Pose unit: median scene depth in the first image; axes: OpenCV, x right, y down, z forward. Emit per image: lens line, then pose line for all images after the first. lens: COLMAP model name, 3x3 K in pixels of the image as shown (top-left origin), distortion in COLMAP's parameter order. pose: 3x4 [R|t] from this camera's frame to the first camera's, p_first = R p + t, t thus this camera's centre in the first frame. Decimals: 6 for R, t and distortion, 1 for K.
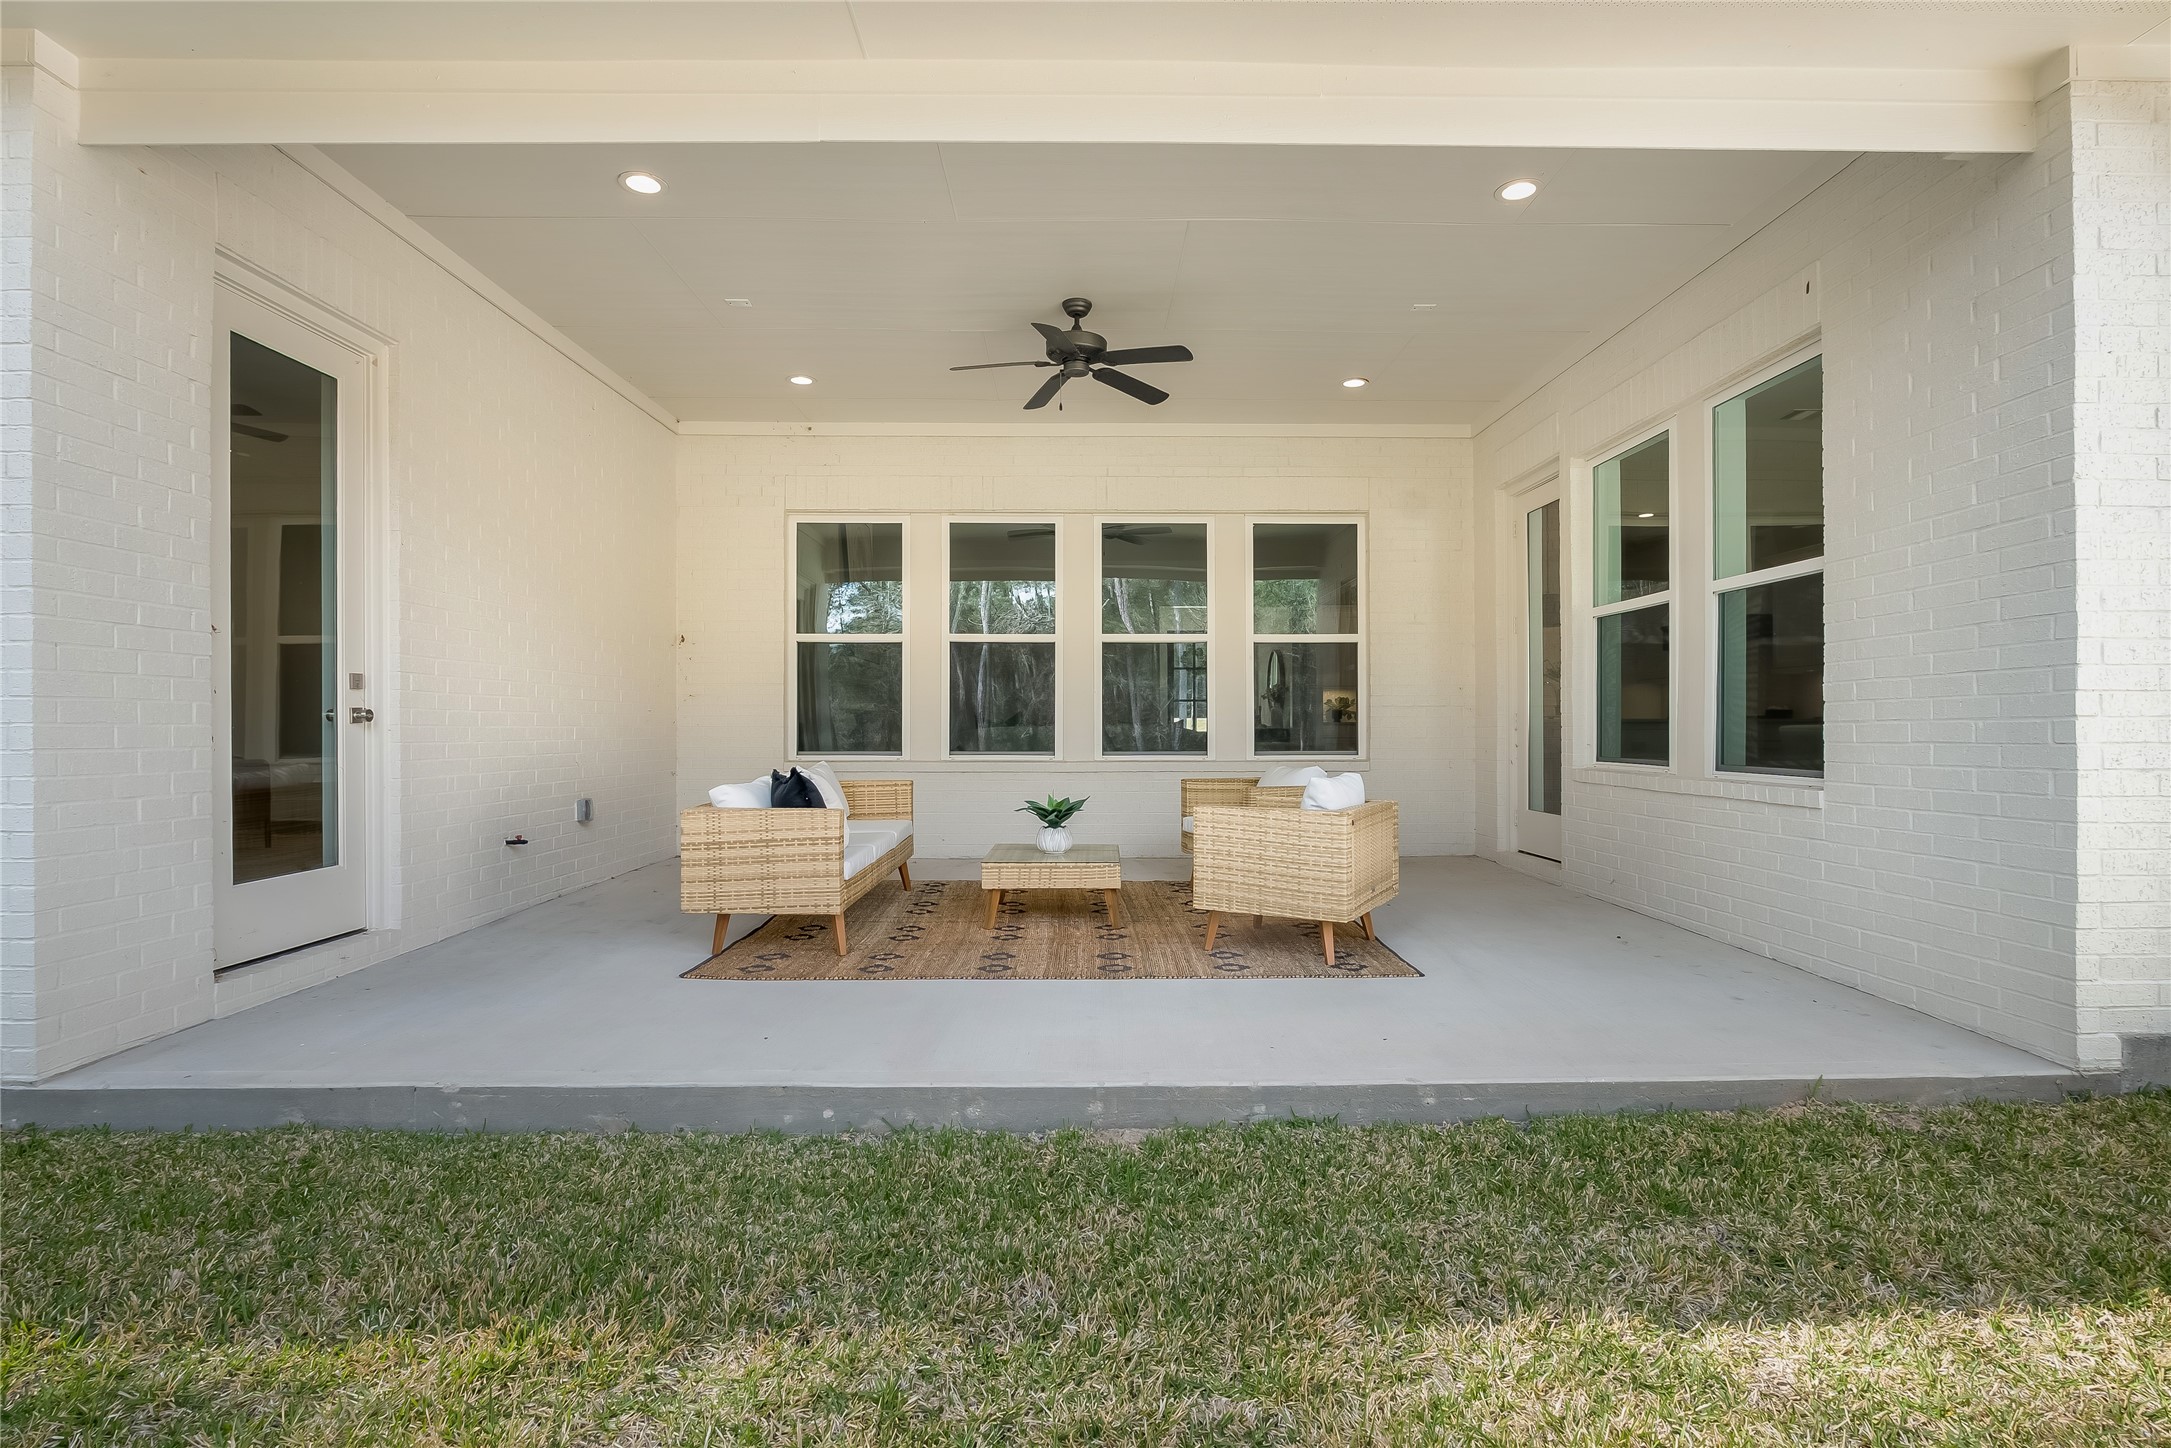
lens RADIAL K [[1006.6, 0, 1099.7], [0, 1006.6, 726.3], [0, 0, 1]] dist [-0.017686, 0.003850]
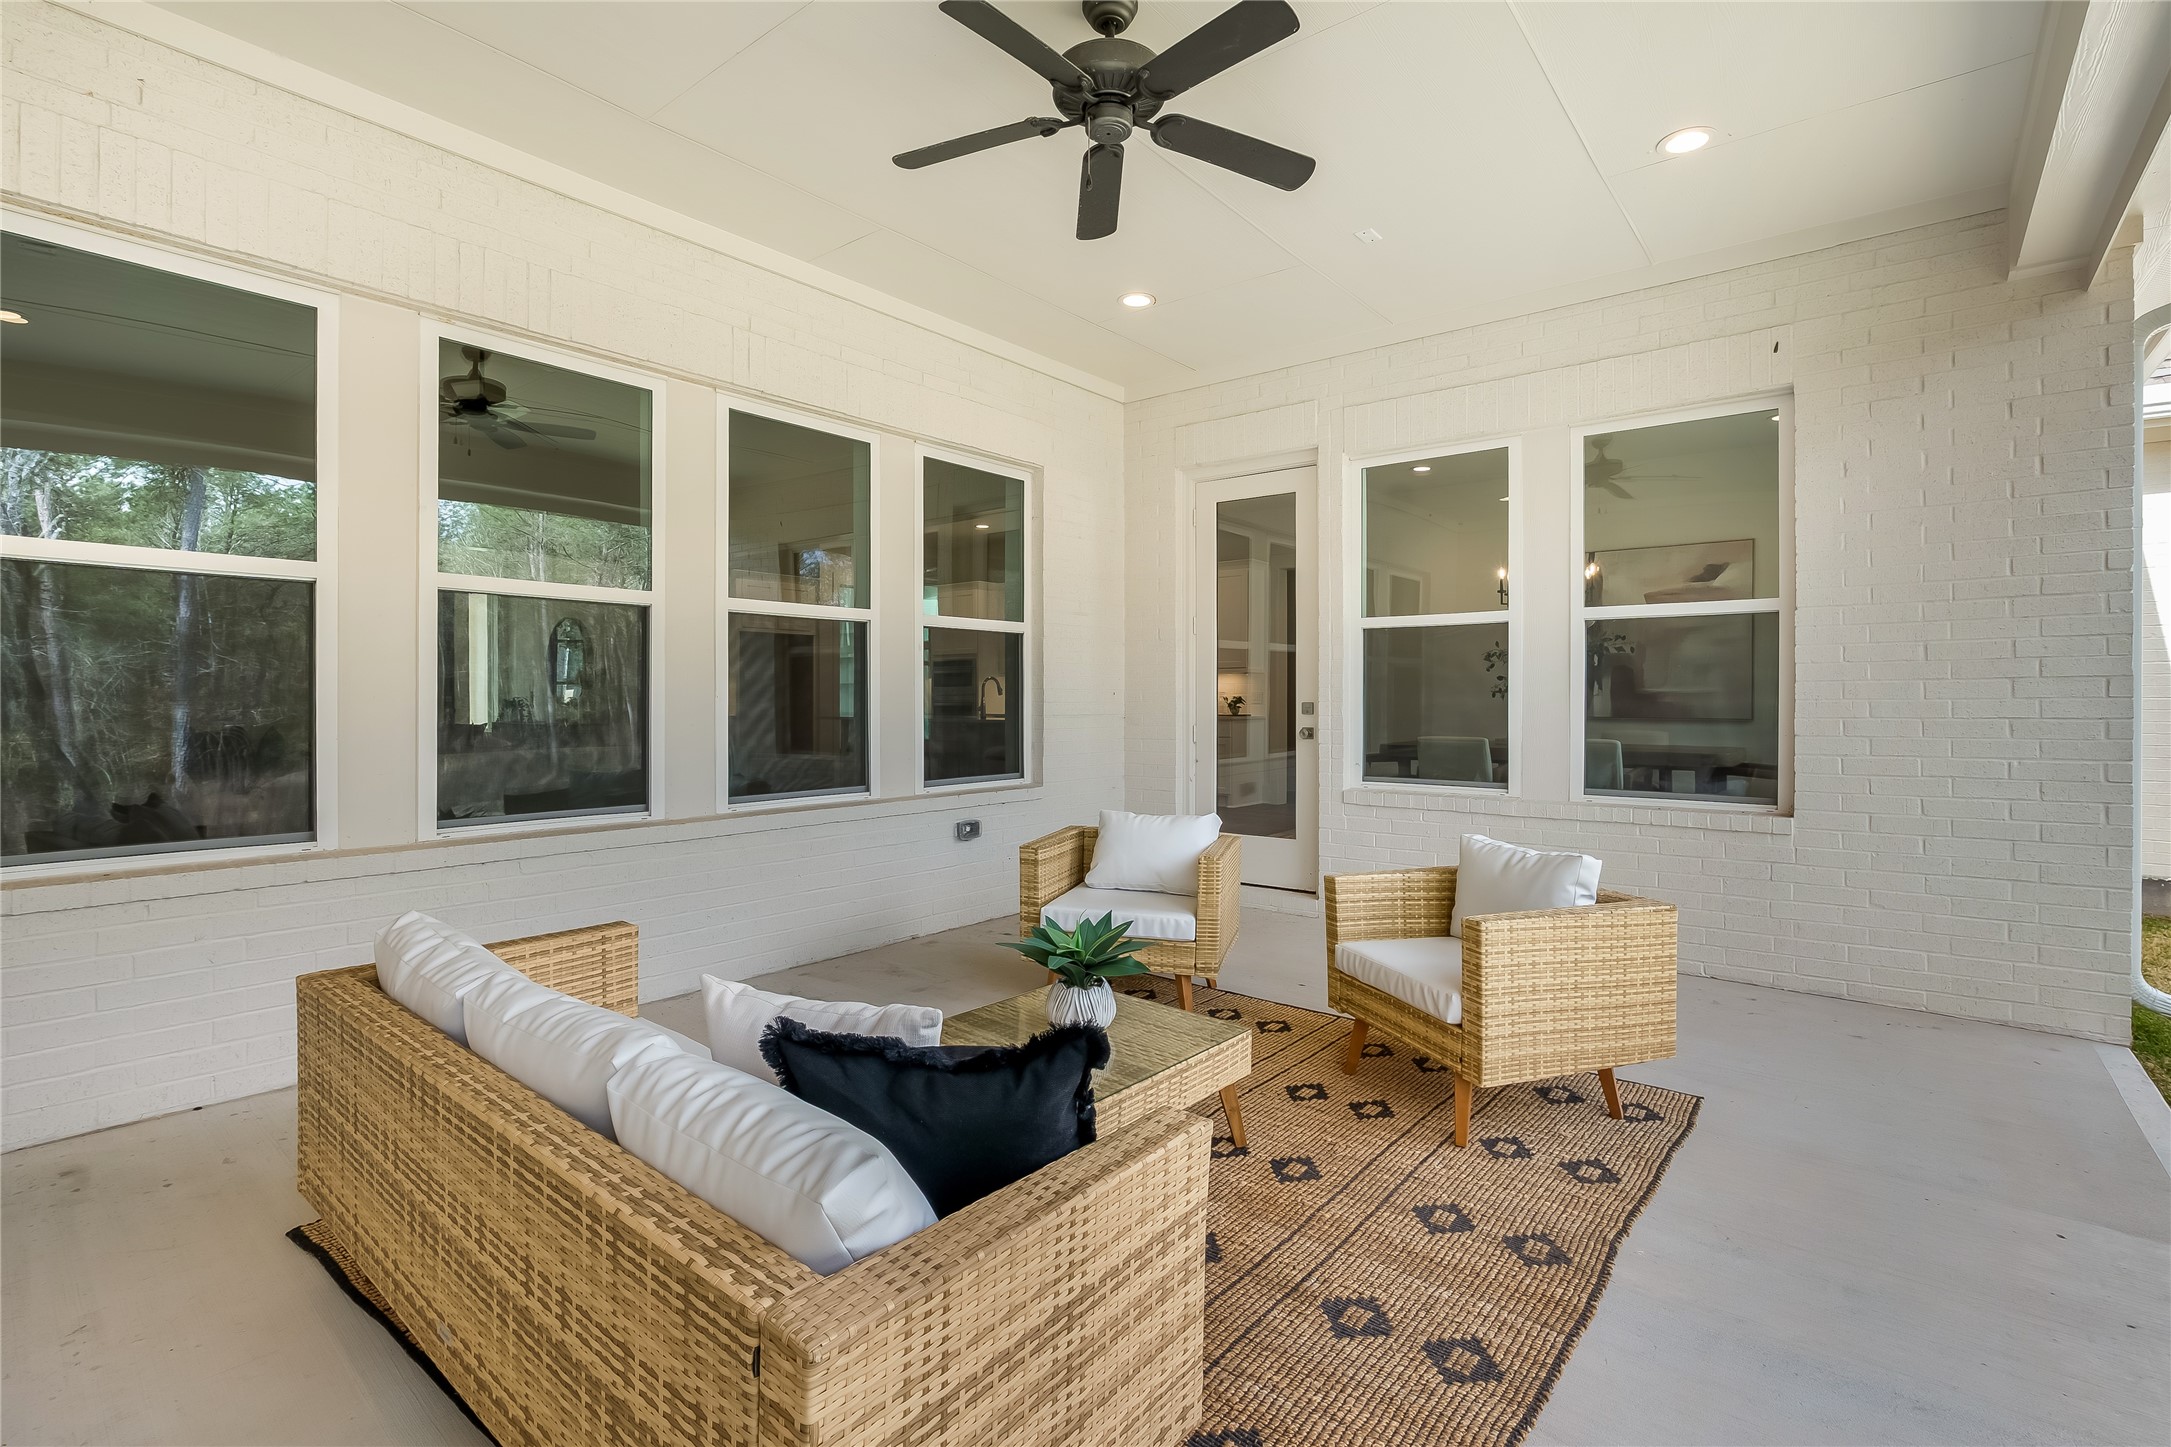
lens RADIAL K [[1006.6, 0, 1083.0], [0, 1006.6, 708.2], [0, 0, 1]] dist [-0.017686, 0.003850]
pose [[0.653537, -0.006113, 0.756870, -0.308234], [-0.001716, 0.999953, 0.009557, -0.033158], [-0.756893, -0.007545, 0.653495, 0.460957]]
